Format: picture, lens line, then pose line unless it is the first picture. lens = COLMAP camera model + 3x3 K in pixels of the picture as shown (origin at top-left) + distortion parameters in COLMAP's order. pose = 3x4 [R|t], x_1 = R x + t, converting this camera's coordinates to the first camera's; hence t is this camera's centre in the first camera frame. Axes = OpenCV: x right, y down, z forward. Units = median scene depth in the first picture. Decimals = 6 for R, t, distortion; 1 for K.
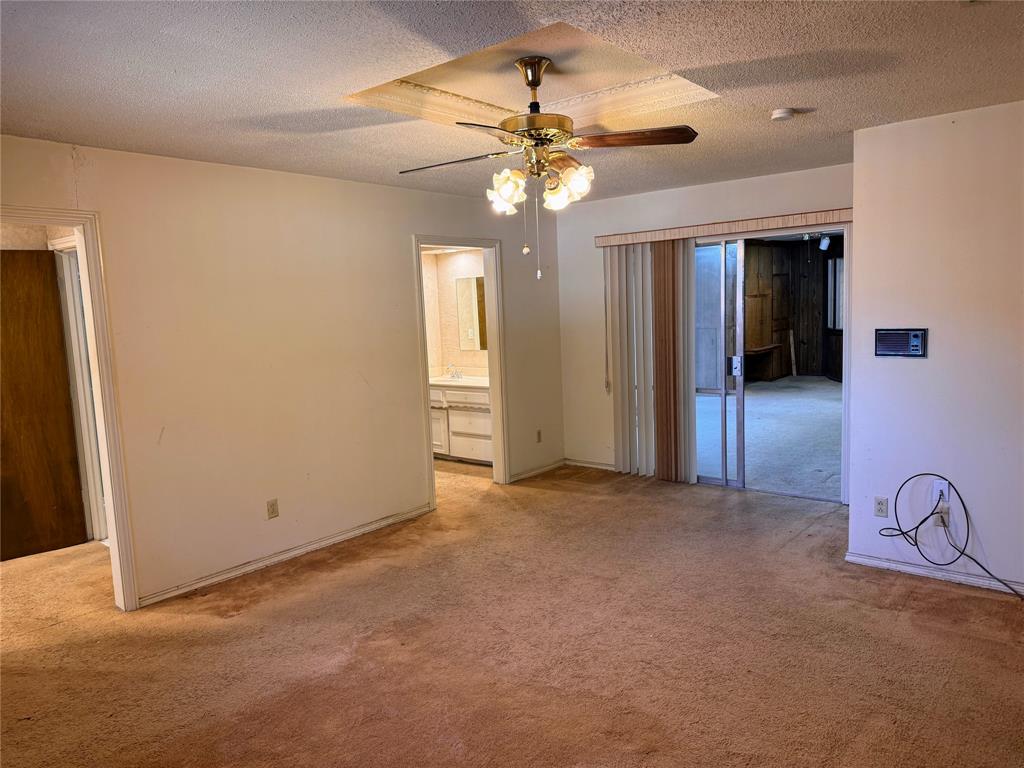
lens RADIAL K [[721.0, 0, 516.4], [0, 721.0, 392.9], [0, 0, 1]] dist [0.065352, -0.091515]
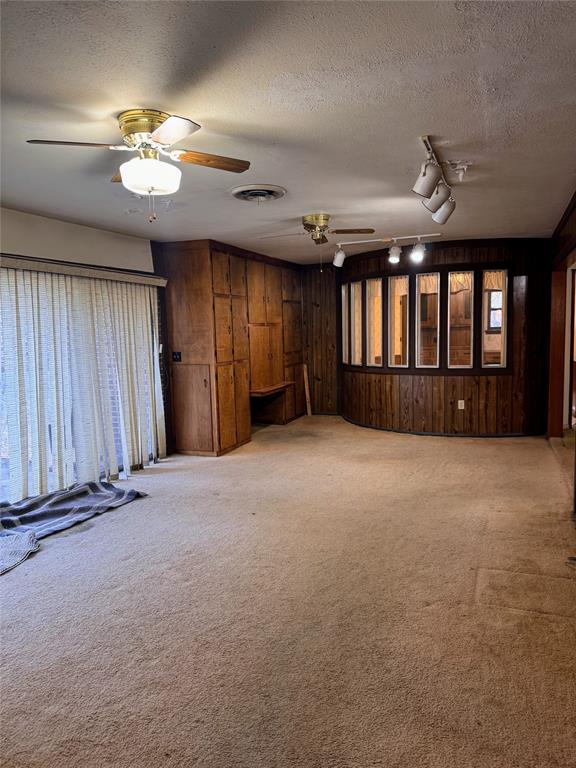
lens RADIAL K [[540.8, 0, 282.4], [0, 540.8, 381.8], [0, 0, 1]] dist [0.065352, -0.091515]
pose [[0.951993, -0.008401, 0.306003, 0.153925], [0.020511, 0.999127, -0.036381, -0.043351], [-0.305430, 0.040911, 0.951335, 0.390567]]
